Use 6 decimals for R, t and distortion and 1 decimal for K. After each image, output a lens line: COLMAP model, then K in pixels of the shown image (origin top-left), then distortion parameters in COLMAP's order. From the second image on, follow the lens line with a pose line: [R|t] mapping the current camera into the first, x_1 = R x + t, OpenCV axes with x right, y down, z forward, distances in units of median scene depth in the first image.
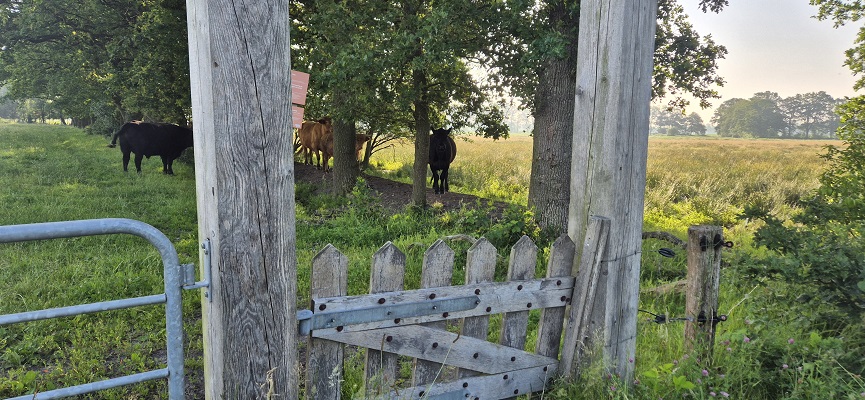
lens RADIAL K [[567.1, 0, 432.5], [0, 567.1, 200.0], [0, 0, 1]] dist [0.066017, 0.001062]
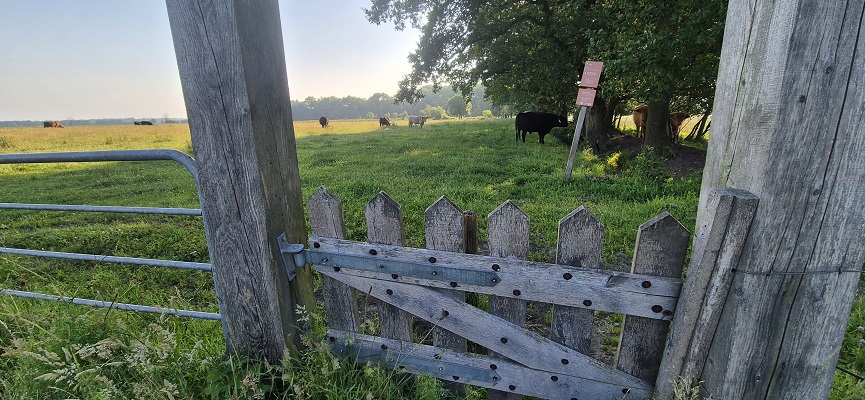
lens RADIAL K [[353.0, 0, 432.5], [0, 353.0, 200.0], [0, 0, 1]] dist [-0.001817, -0.000024]
pose [[0.713715, 0.124511, -0.689281, 0.330443], [-0.049881, 0.990610, 0.127294, 0.009399], [0.698658, -0.056470, 0.713224, 0.569680]]
